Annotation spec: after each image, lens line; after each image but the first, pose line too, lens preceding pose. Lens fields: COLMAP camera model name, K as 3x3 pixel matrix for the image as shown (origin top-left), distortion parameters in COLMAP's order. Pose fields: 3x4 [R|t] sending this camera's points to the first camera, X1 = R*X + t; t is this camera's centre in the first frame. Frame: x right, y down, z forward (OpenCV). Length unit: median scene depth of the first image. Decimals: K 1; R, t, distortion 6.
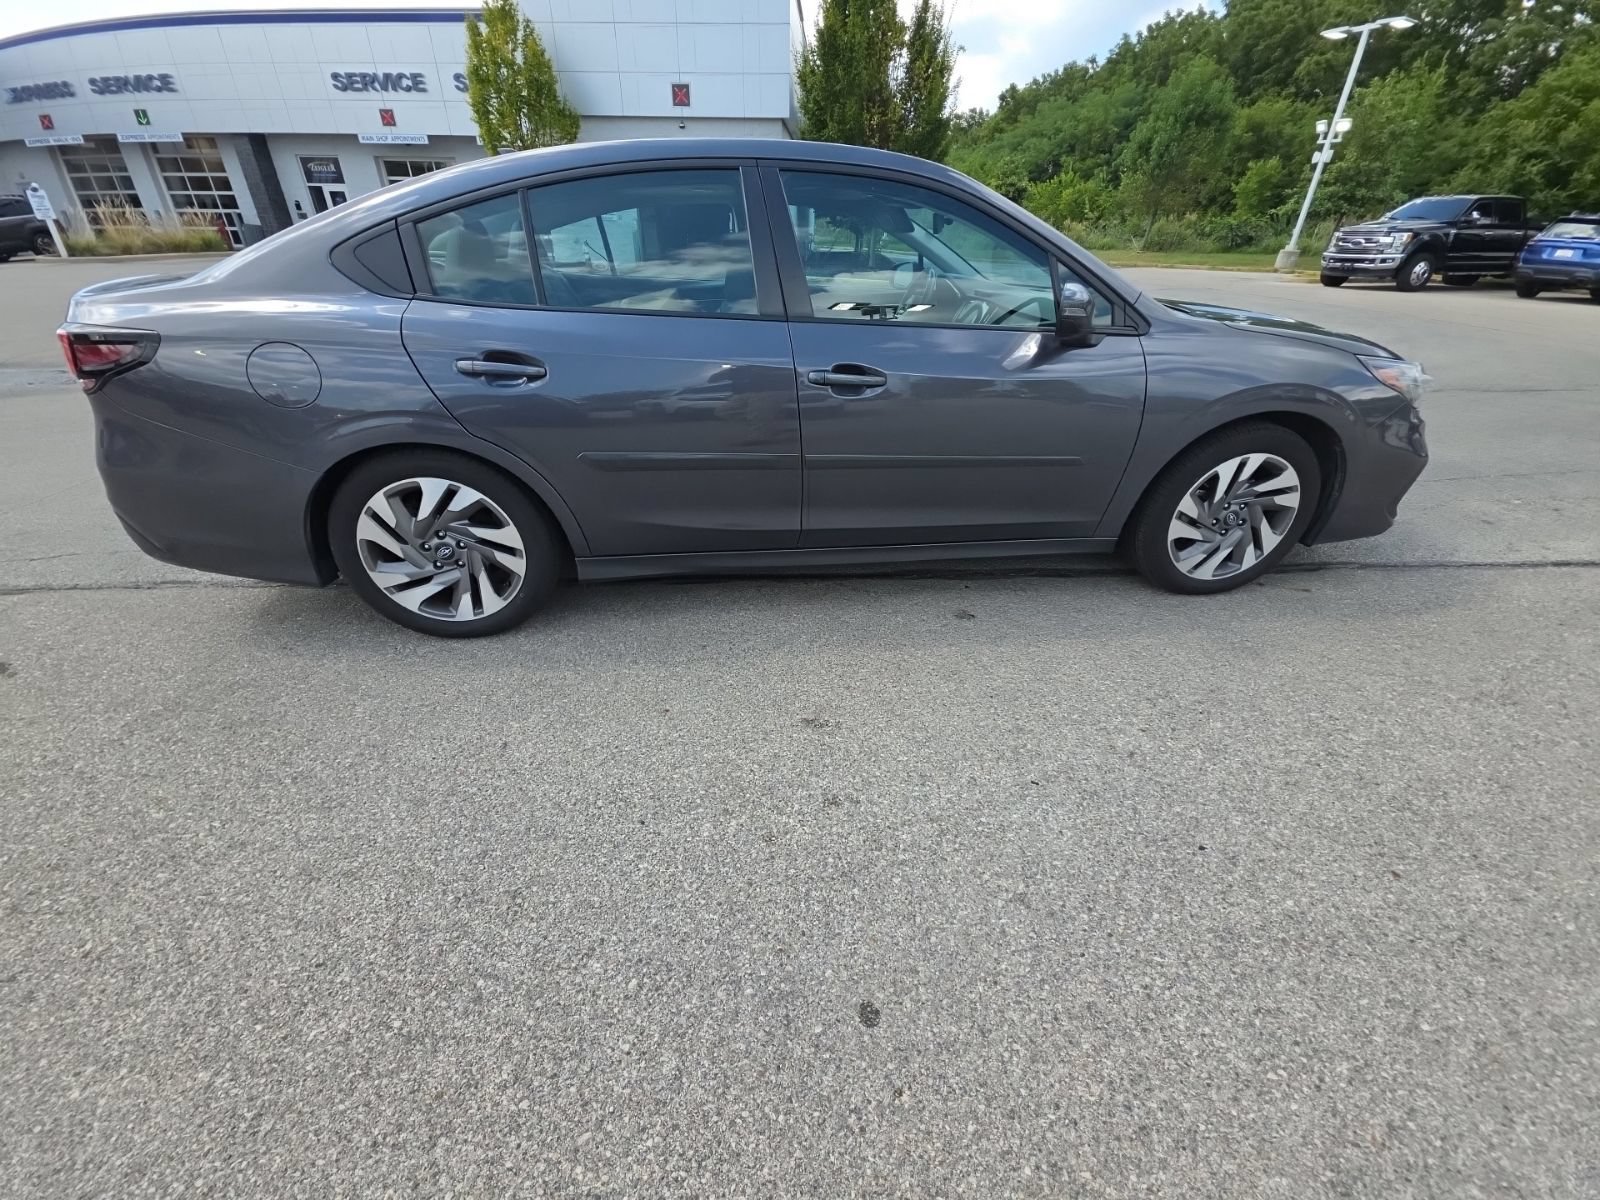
lens RADIAL K [[629.8, 0, 799.2], [0, 629.8, 602.5], [0, 0, 1]] dist [0.022809, -0.011664]
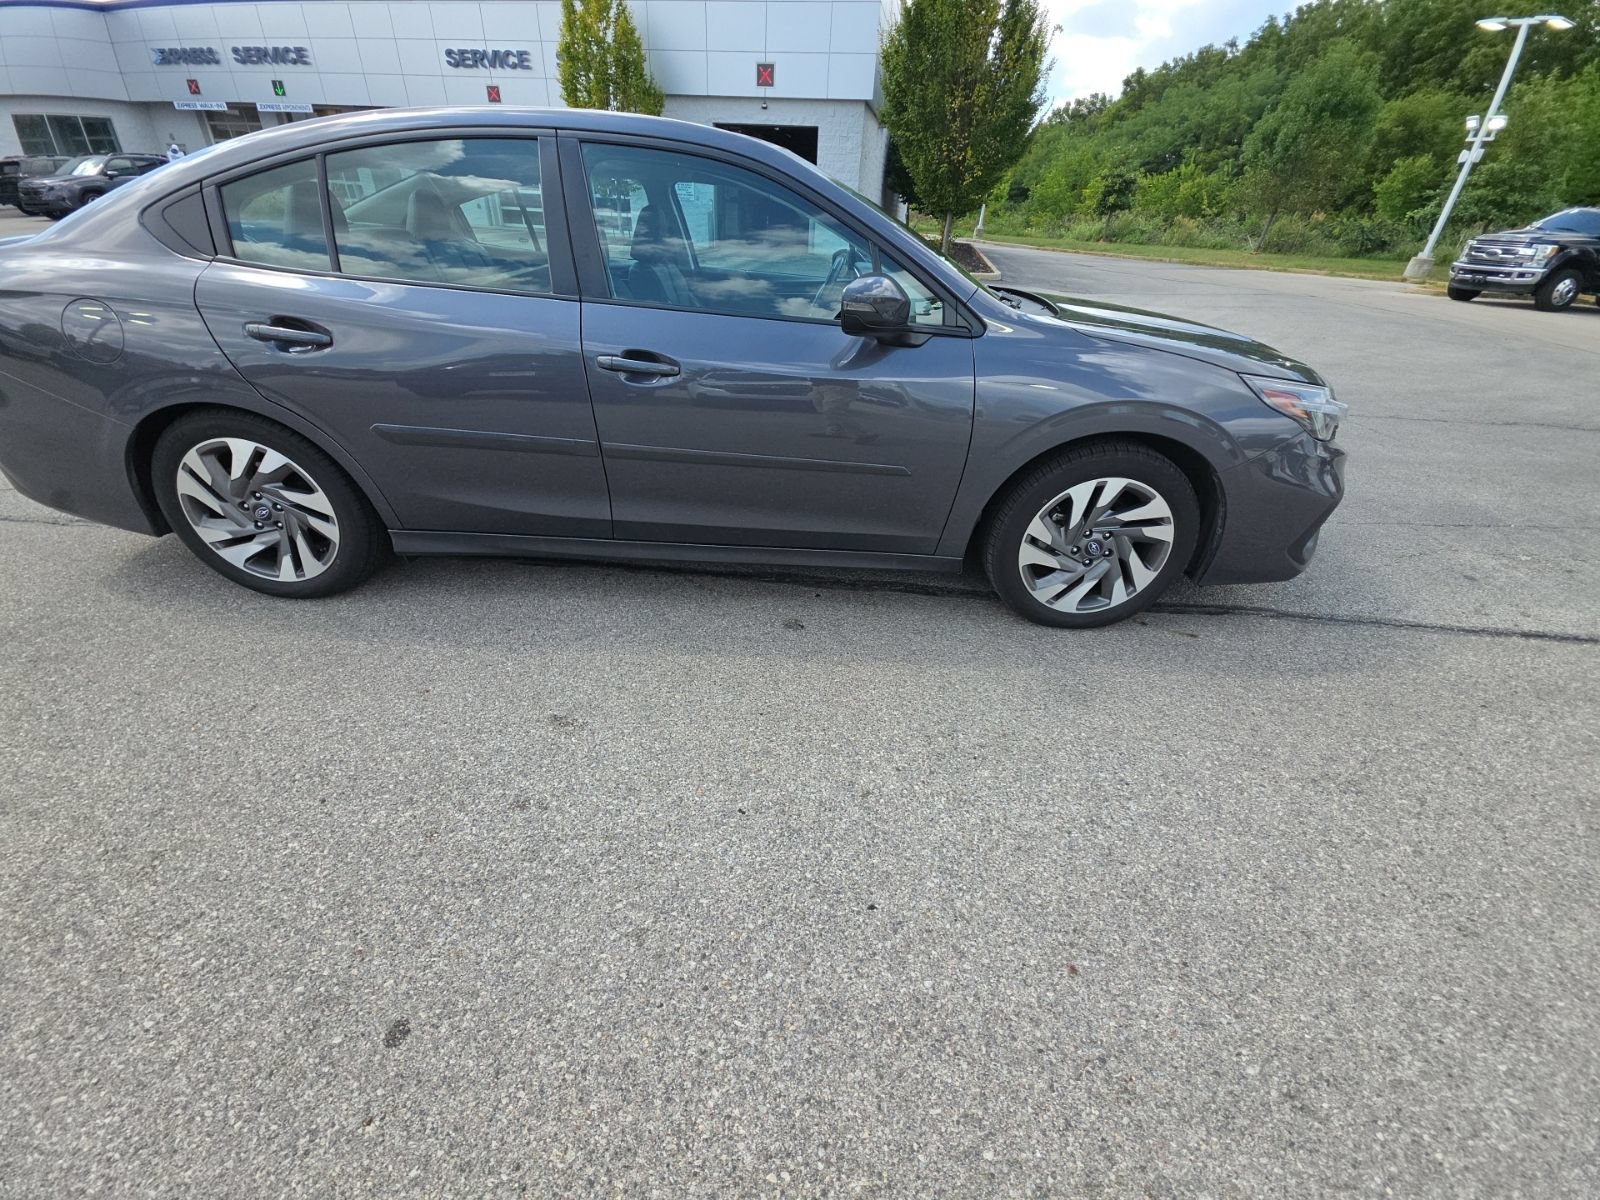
lens RADIAL K [[629.8, 0, 799.9], [0, 629.8, 601.9], [0, 0, 1]] dist [0.022809, -0.011664]
pose [[0.989972, 0.096952, -0.102741, 0.358914], [-0.095257, 0.995225, 0.021289, -0.034679], [0.104314, -0.011289, 0.994480, 0.059278]]
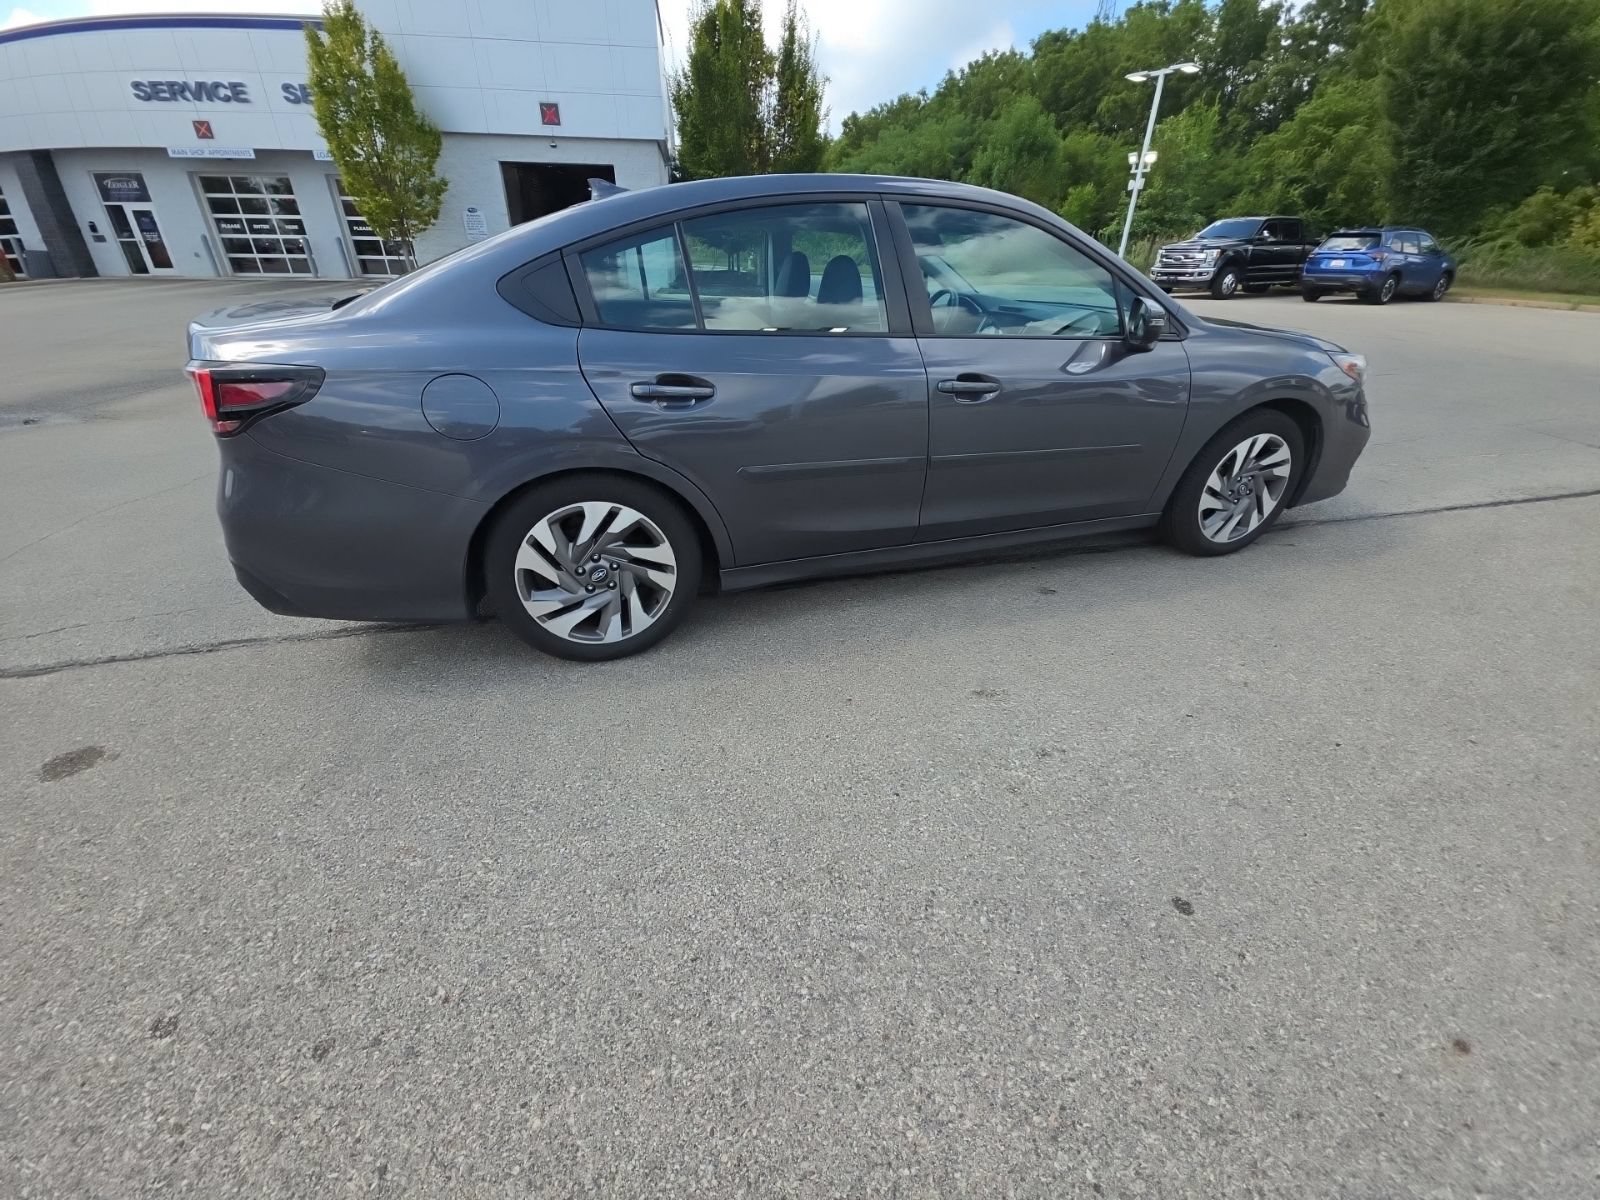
lens RADIAL K [[629.8, 0, 801.9], [0, 629.8, 602.6], [0, 0, 1]] dist [0.022809, -0.011664]
pose [[0.980178, -0.100327, 0.170840, -0.359592], [0.104036, 0.994490, -0.012875, 0.009427], [-0.168607, 0.030394, 0.985215, -0.038027]]
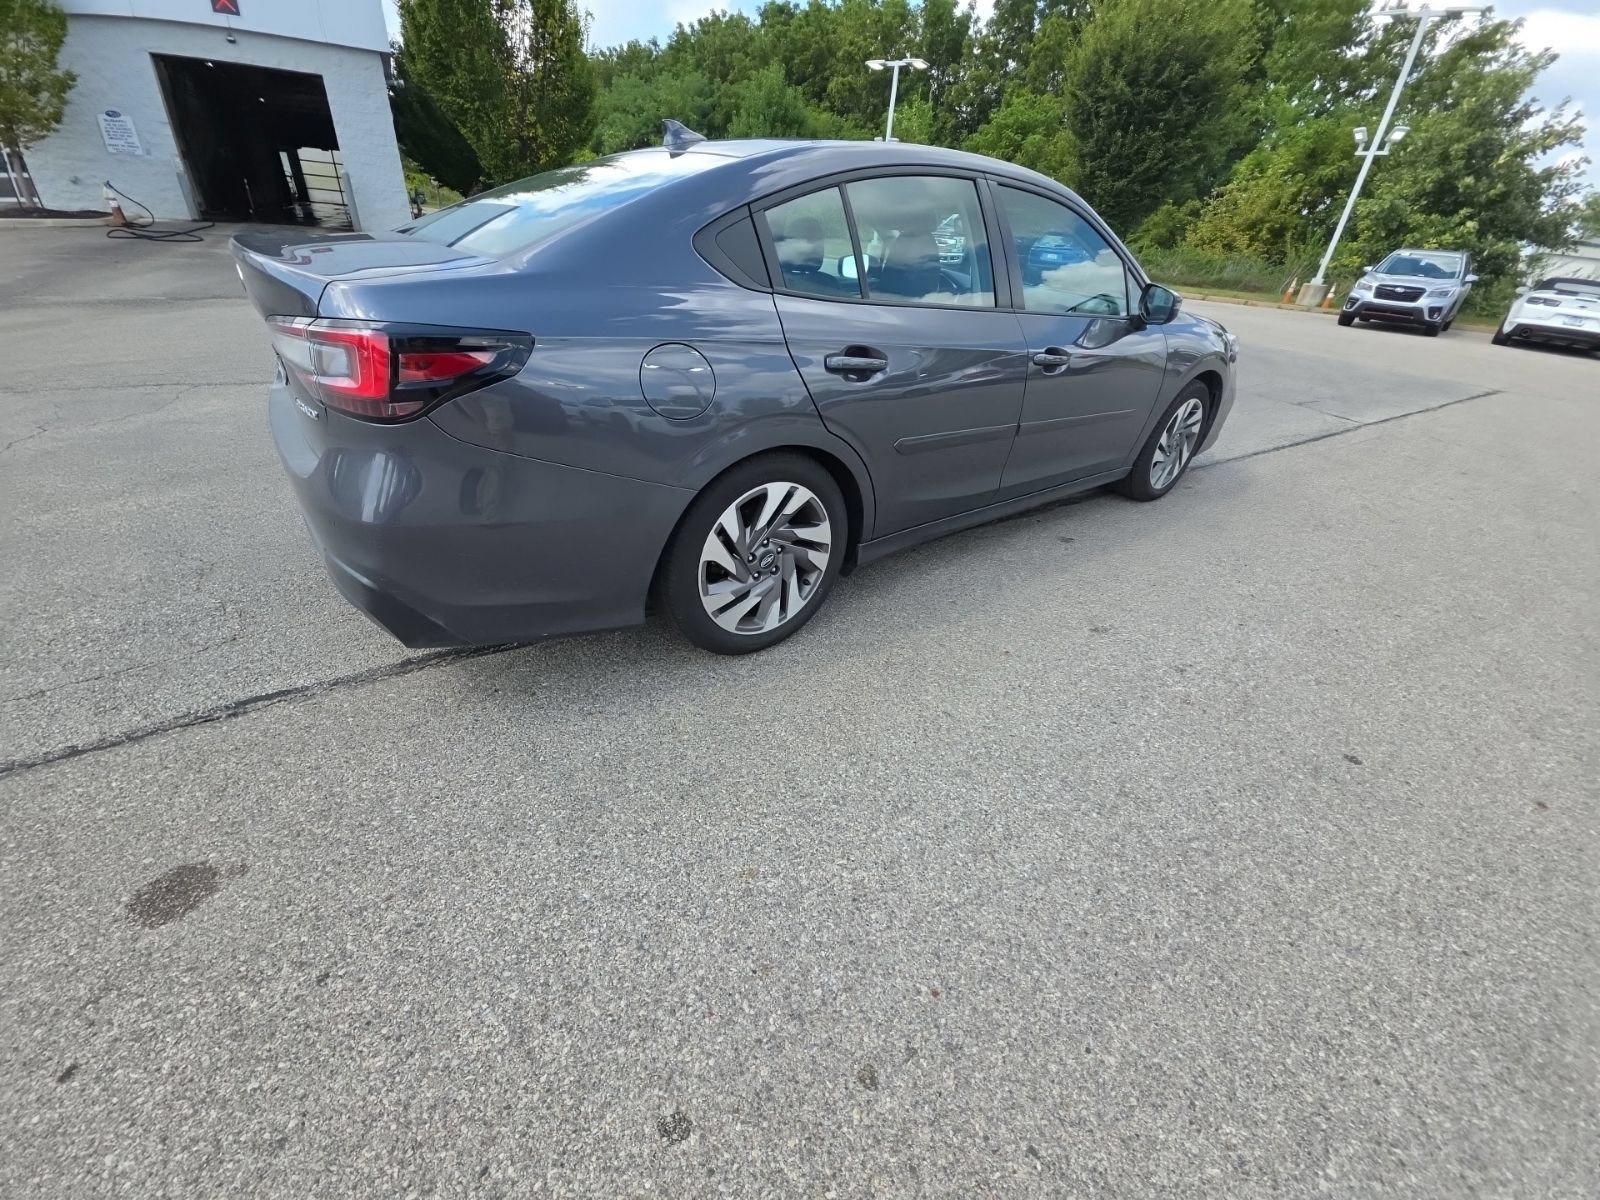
lens RADIAL K [[629.8, 0, 801.2], [0, 629.8, 602.2], [0, 0, 1]] dist [0.022809, -0.011664]
pose [[0.851603, -0.219815, 0.475872, -0.842136], [0.205416, 0.975162, 0.082844, -0.073668], [-0.482263, 0.027202, 0.875604, 0.125192]]
